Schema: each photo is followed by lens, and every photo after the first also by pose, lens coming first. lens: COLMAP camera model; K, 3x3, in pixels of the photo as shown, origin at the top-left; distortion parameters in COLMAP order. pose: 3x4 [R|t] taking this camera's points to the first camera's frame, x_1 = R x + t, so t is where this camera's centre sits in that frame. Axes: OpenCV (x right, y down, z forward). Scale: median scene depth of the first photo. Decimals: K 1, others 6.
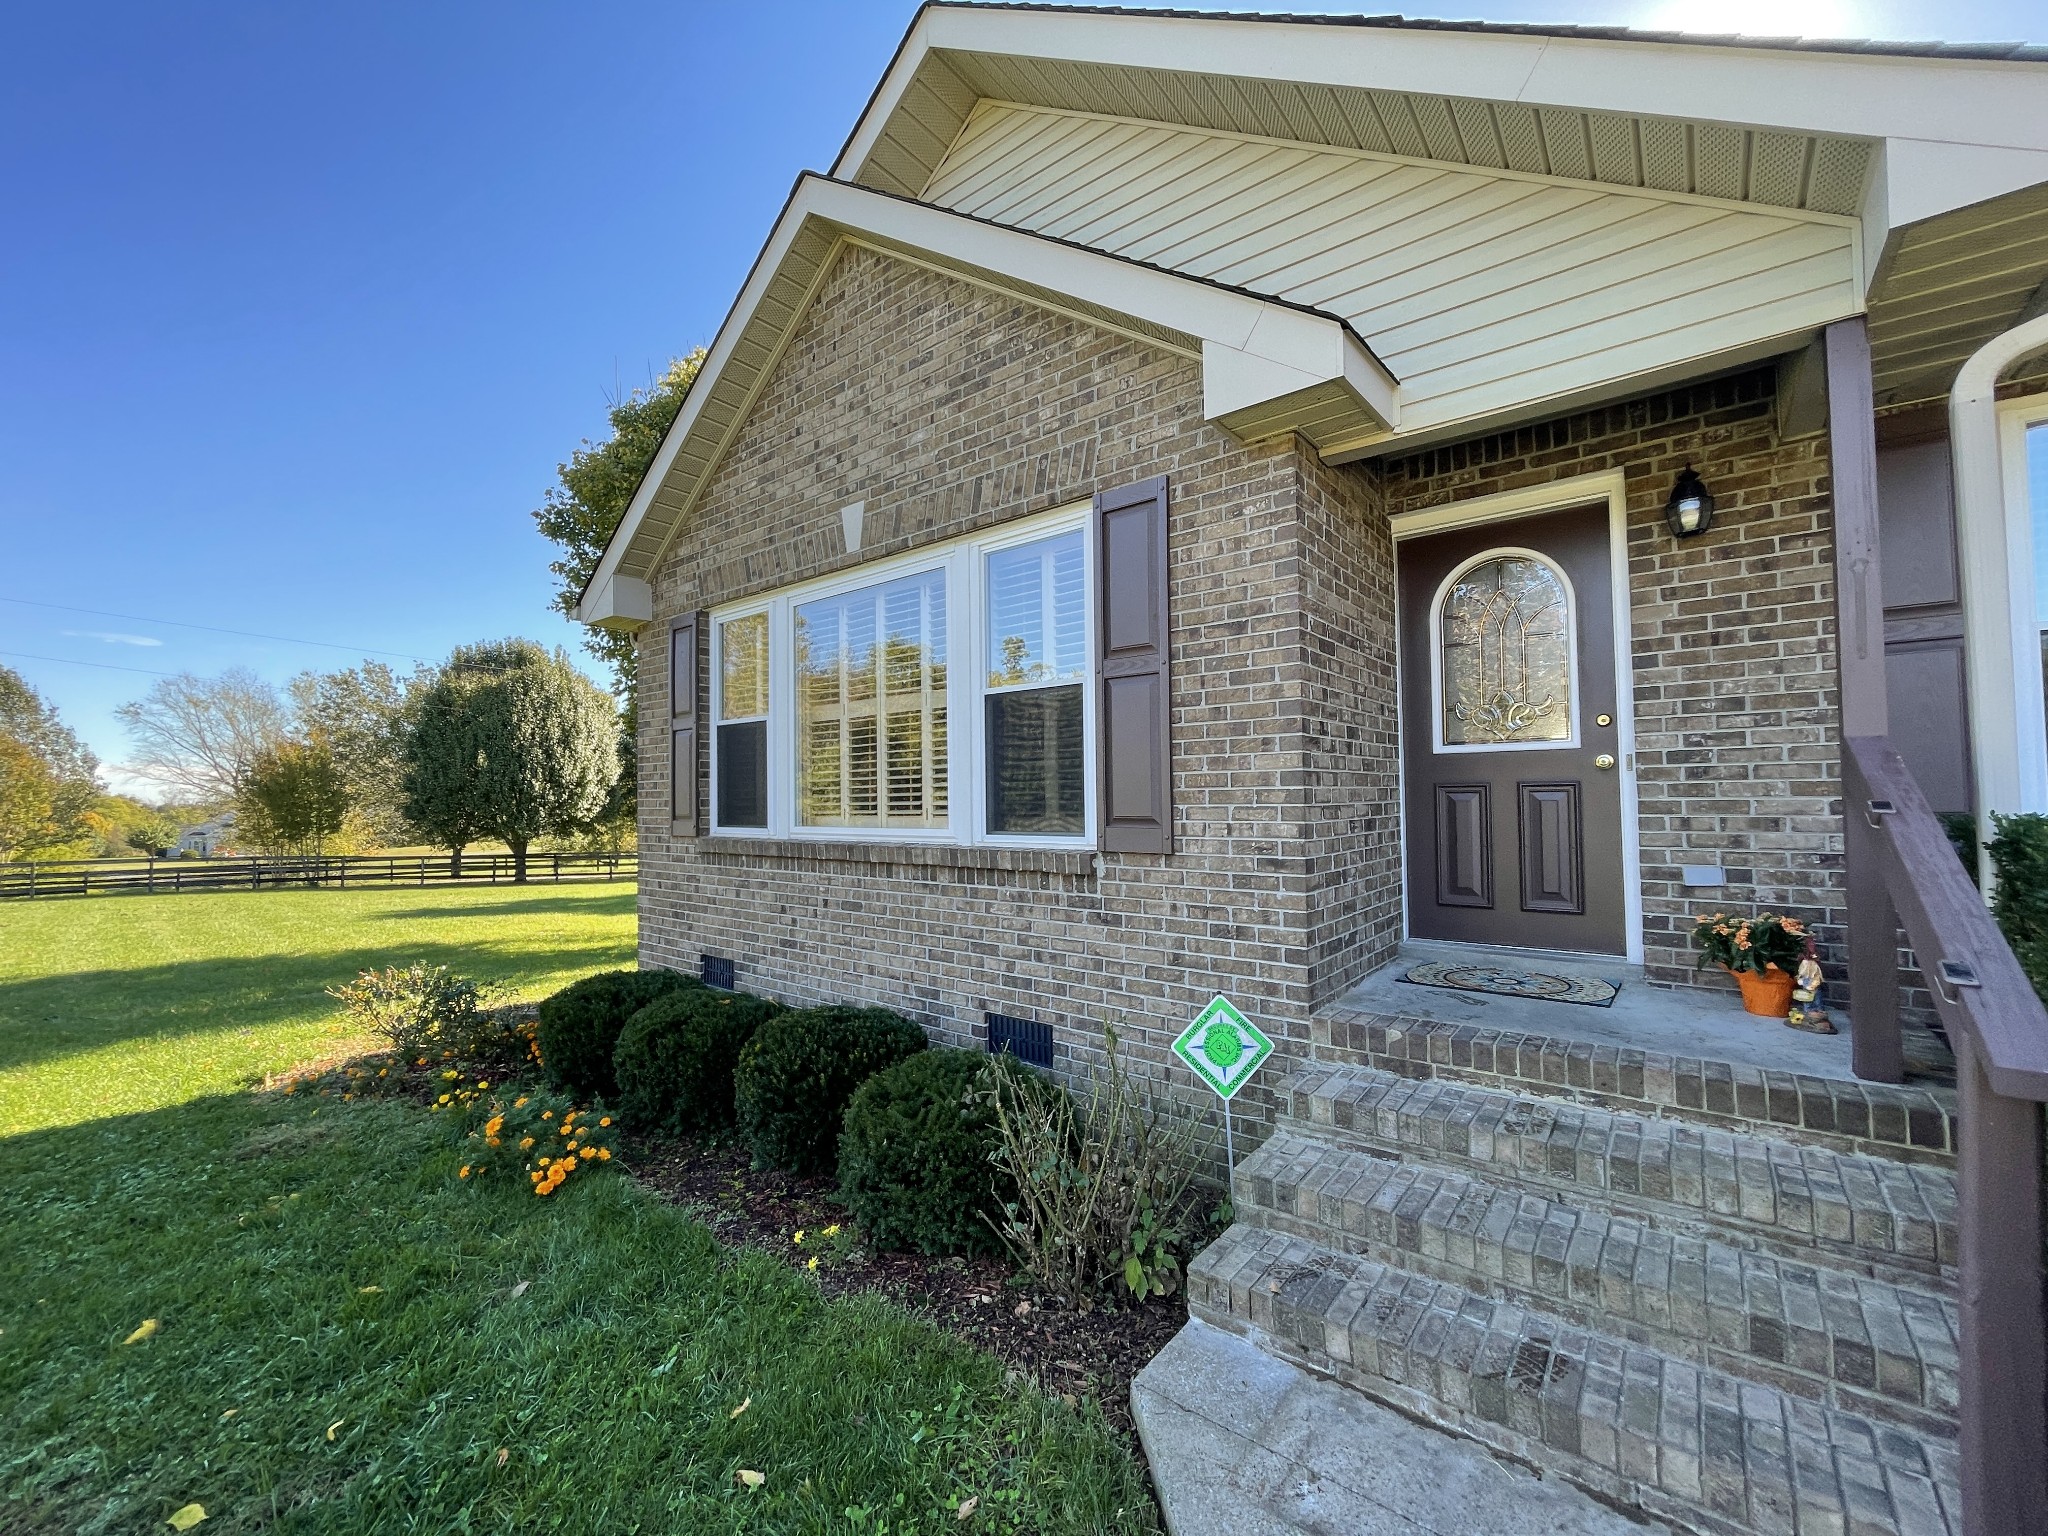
lens RADIAL K [[831.9, 0, 1026.7], [0, 831.9, 769.8], [0, 0, 1]] dist [0.002822, 0.000231]
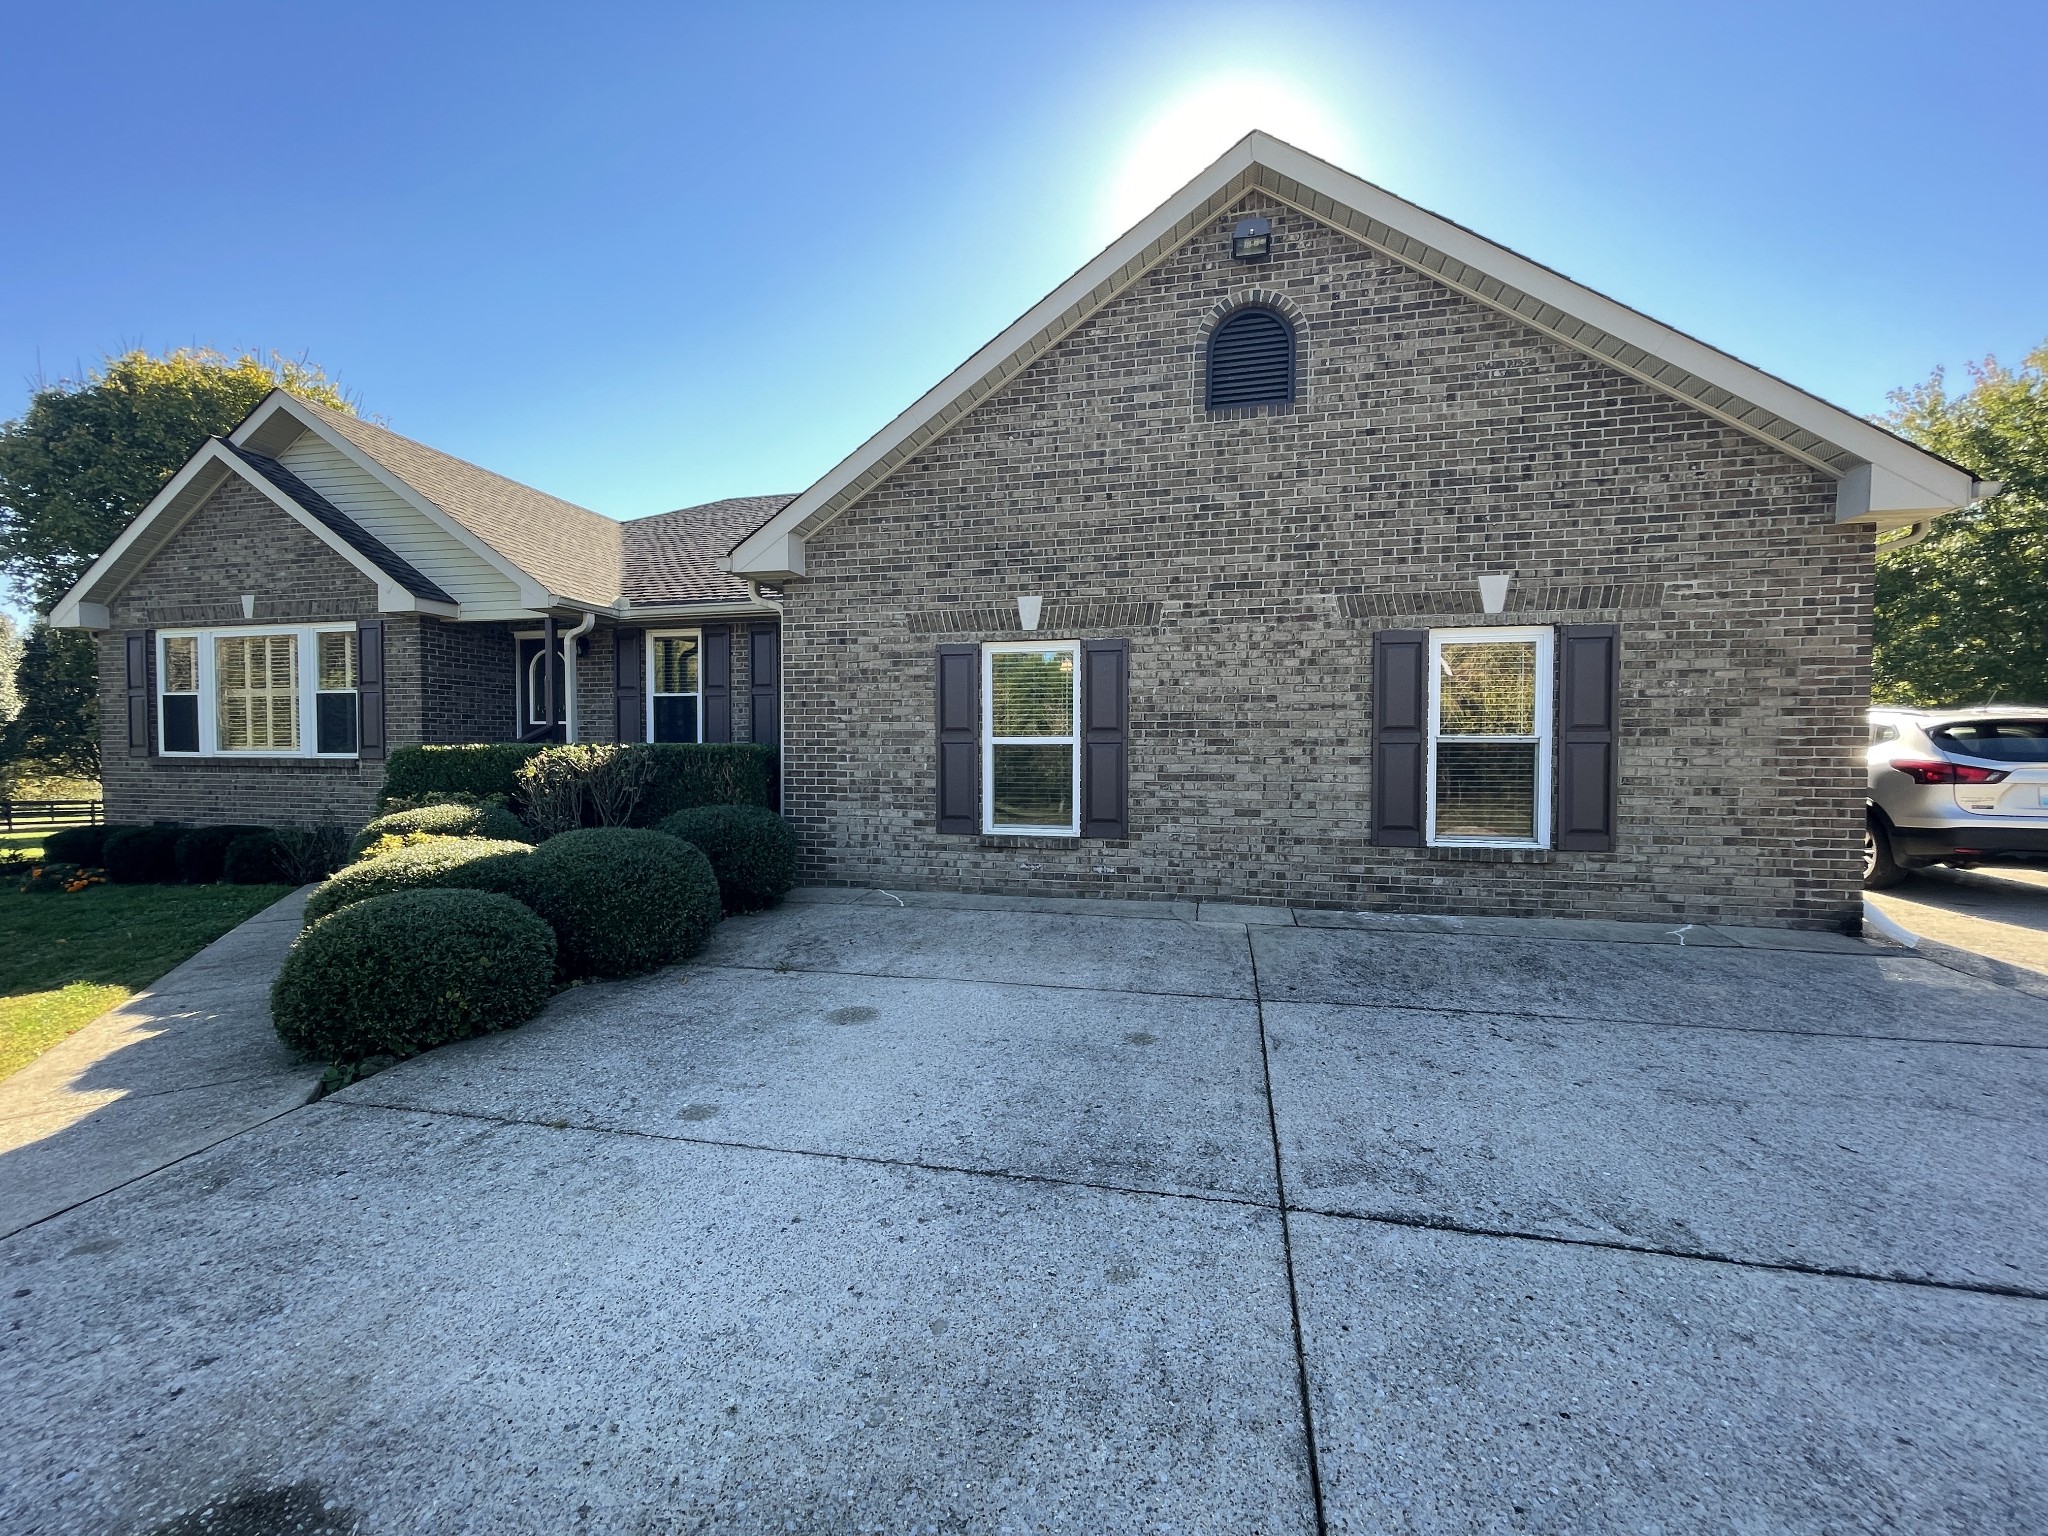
lens RADIAL K [[831.9, 0, 1025.7], [0, 831.9, 769.4], [0, 0, 1]] dist [0.002822, 0.000231]
pose [[0.905925, 0.003849, 0.423420, 0.639631], [-0.028567, 0.998236, 0.052047, -0.046717], [-0.422472, -0.059246, 0.904437, -1.650523]]
